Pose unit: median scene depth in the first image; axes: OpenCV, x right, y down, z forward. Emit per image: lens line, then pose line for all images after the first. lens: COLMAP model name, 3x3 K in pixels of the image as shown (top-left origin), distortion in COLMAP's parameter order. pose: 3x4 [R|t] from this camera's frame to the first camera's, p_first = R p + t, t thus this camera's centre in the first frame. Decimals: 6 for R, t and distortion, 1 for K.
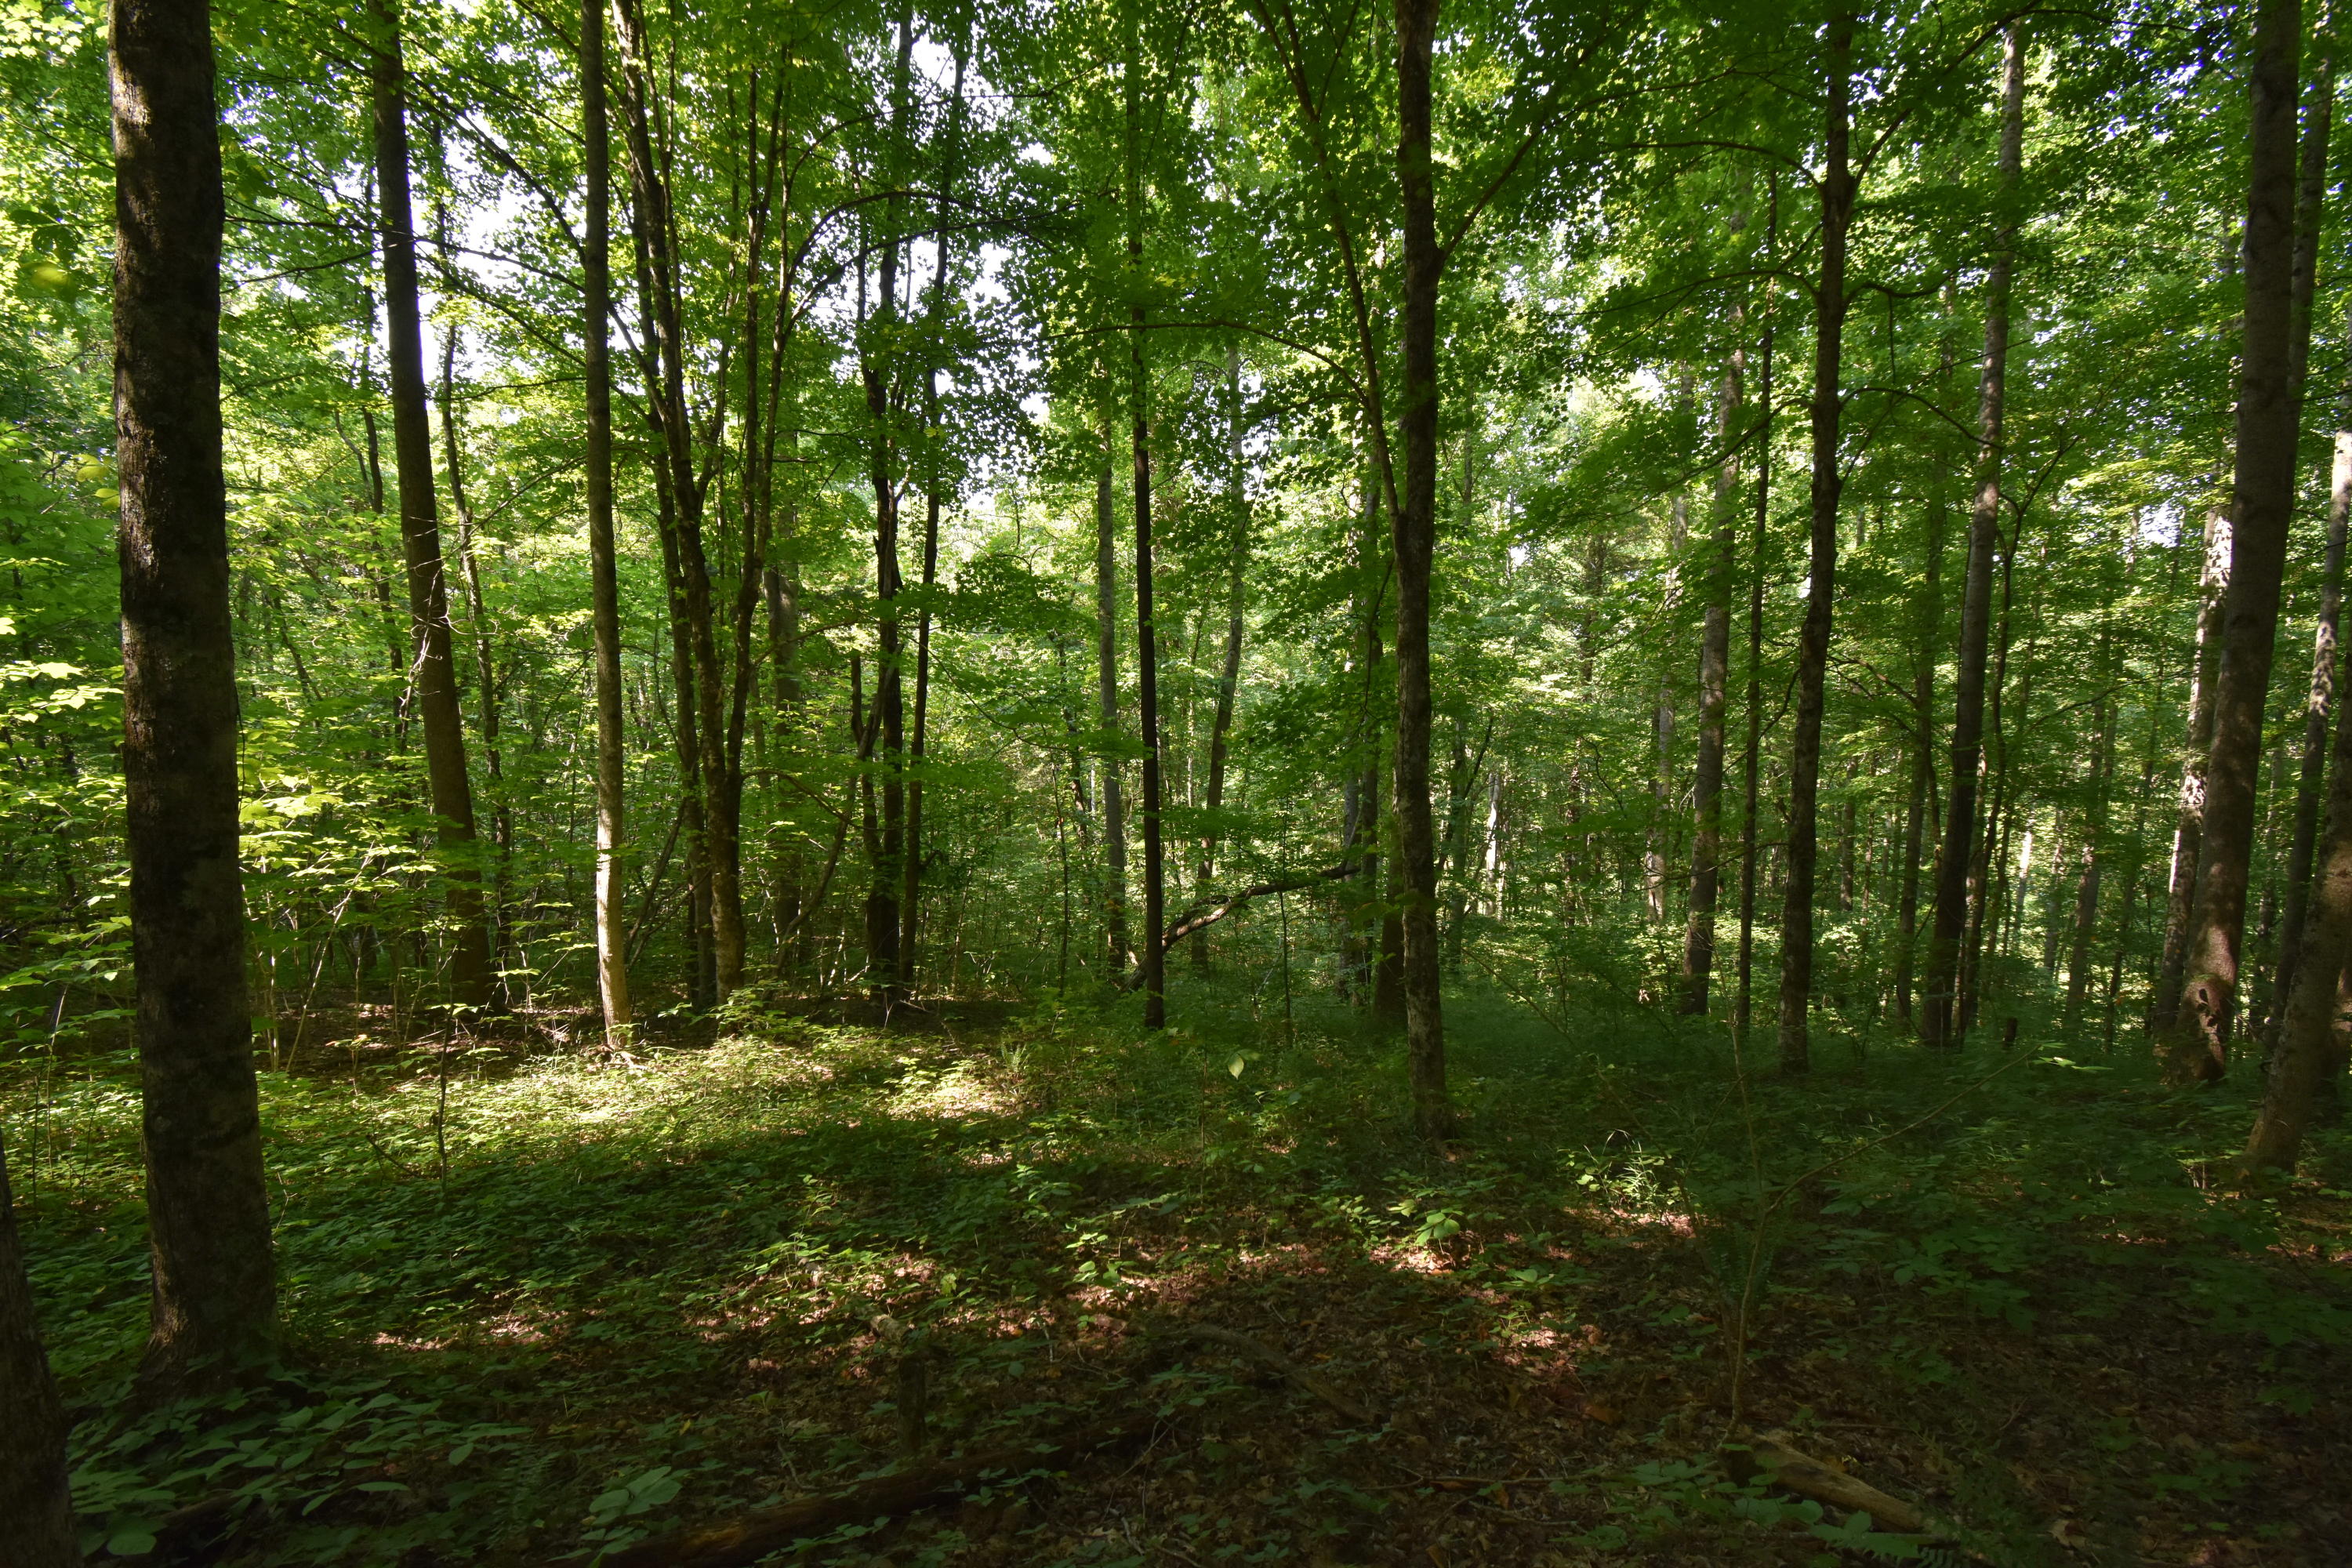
lens RADIAL K [[1025.5, 0, 1168.7], [0, 1025.5, 787.6], [0, 0, 1]] dist [0.000758, -0.014905]
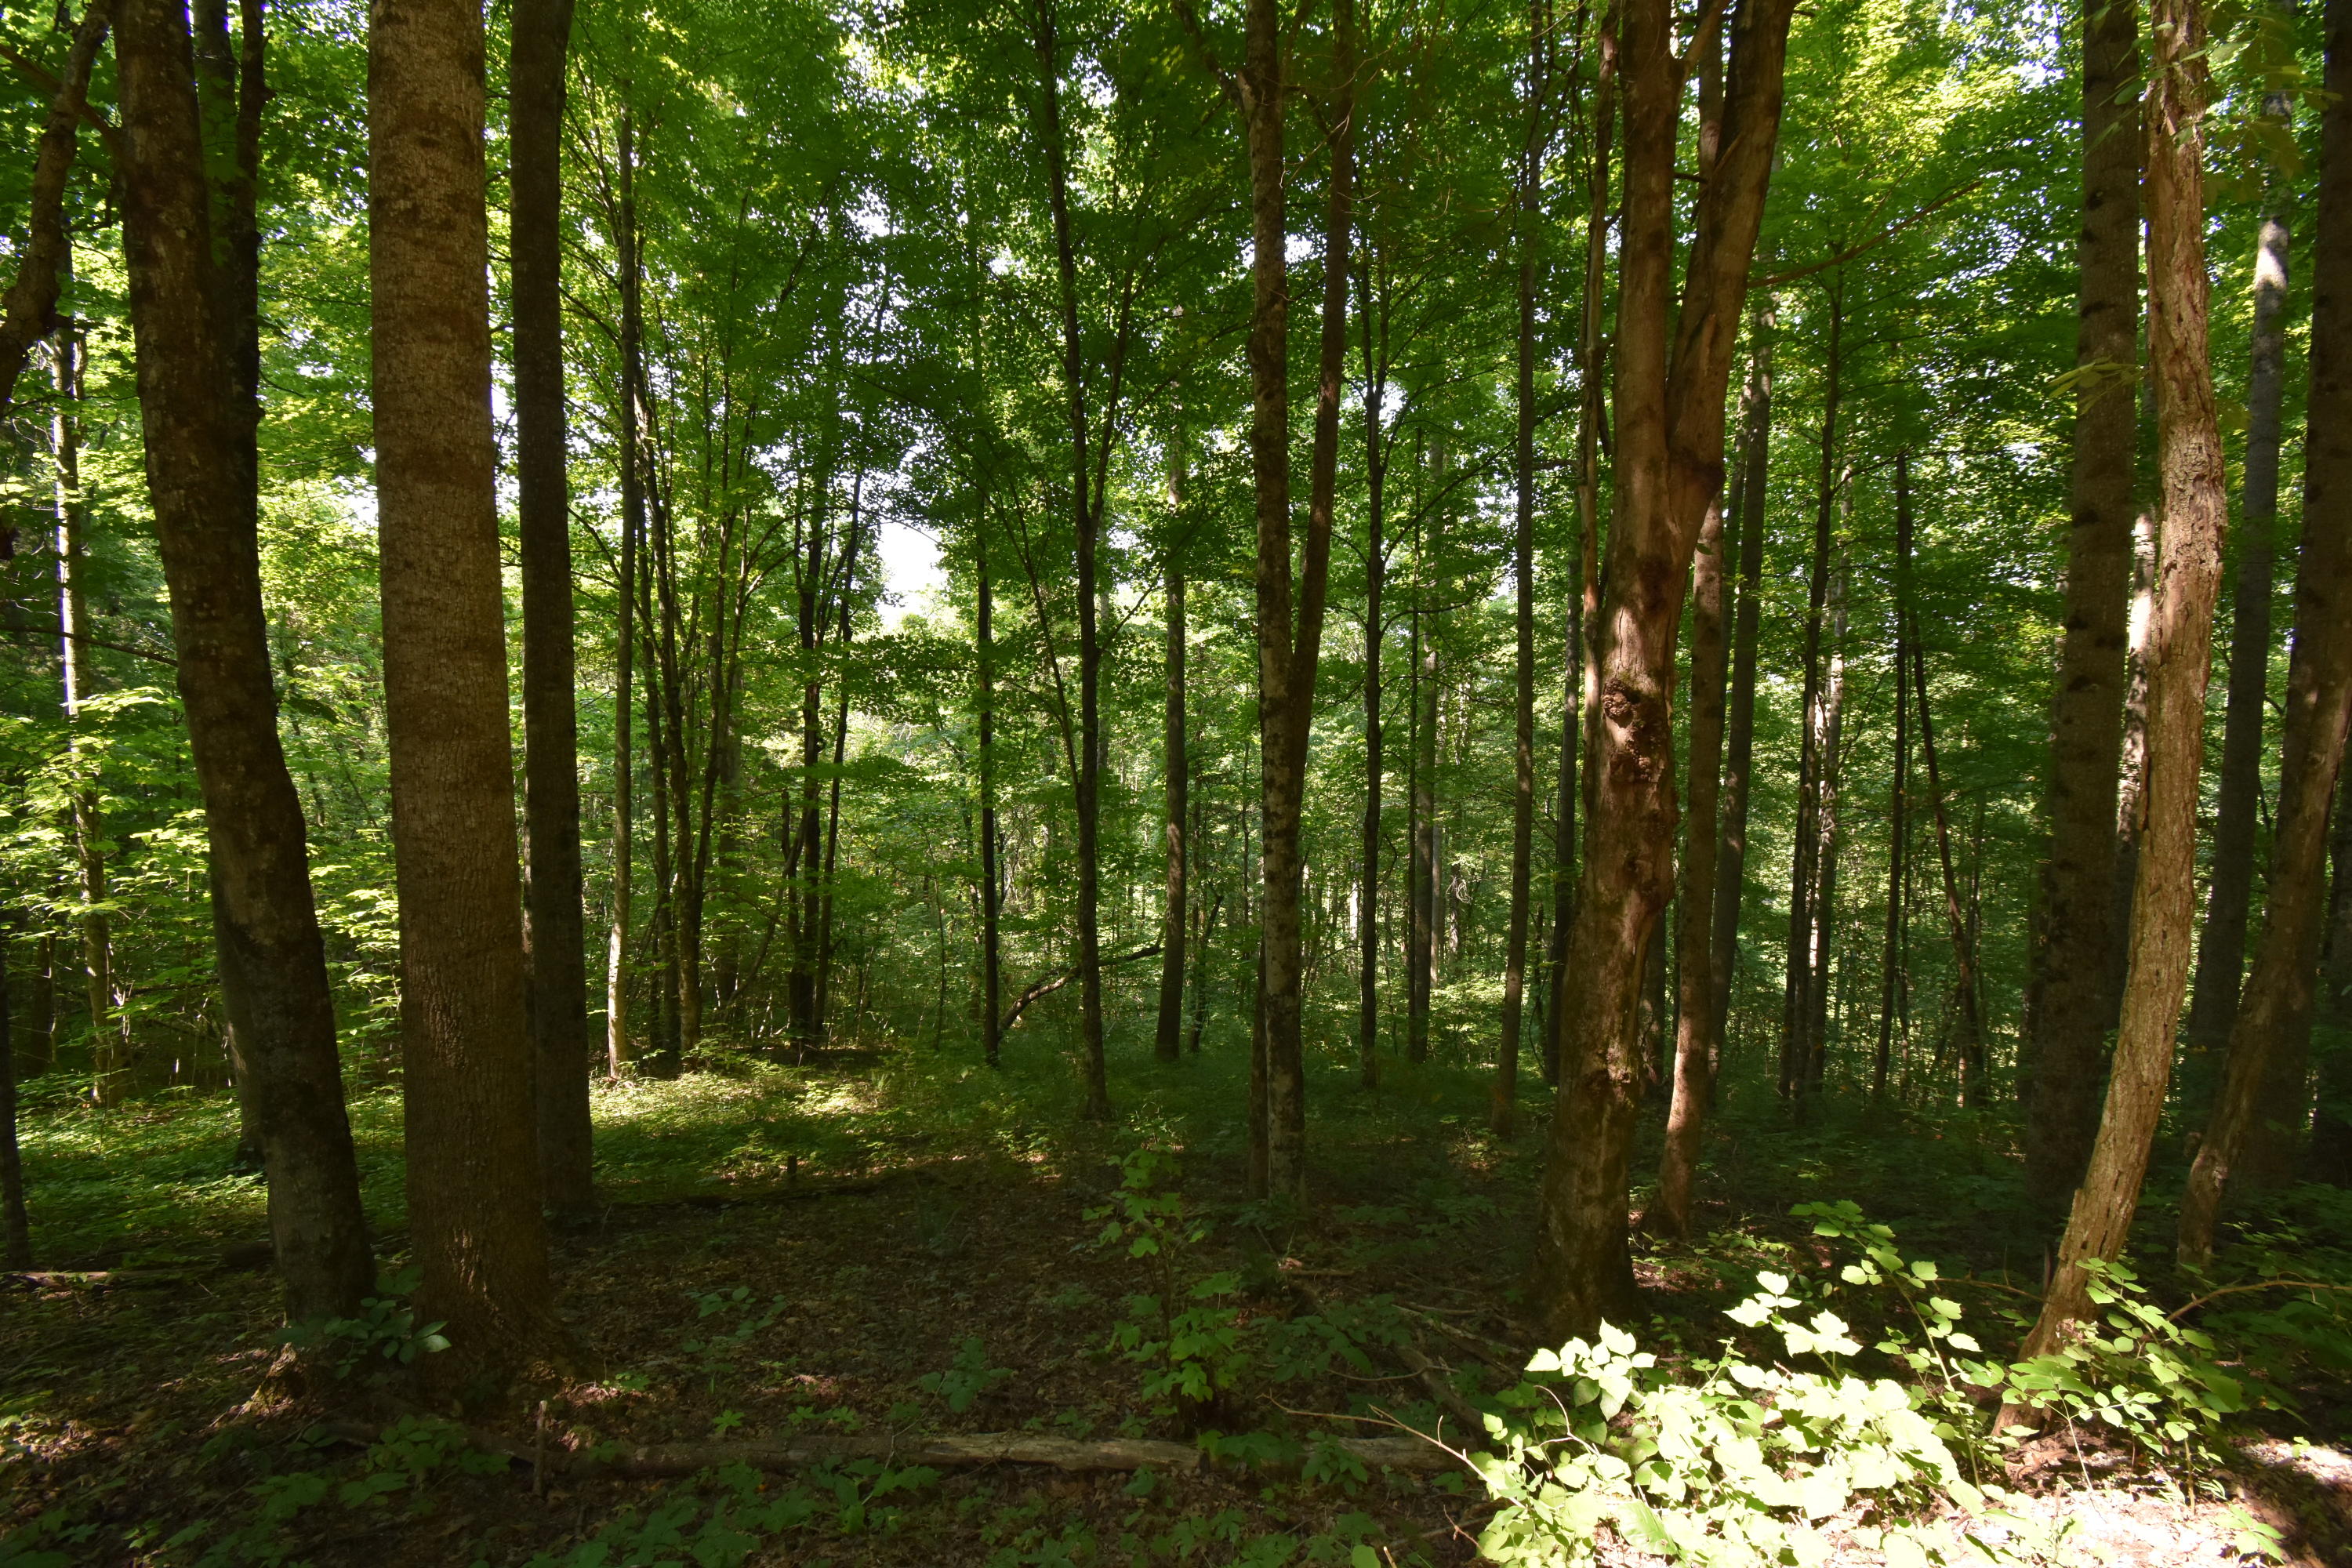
lens RADIAL K [[1025.5, 0, 1186.0], [0, 1025.5, 783.2], [0, 0, 1]] dist [0.000758, -0.014905]
pose [[0.997218, 0.011692, 0.073624, 0.194068], [-0.007651, 0.998461, -0.054926, -0.111032], [-0.074153, 0.054210, 0.995772, -0.619222]]
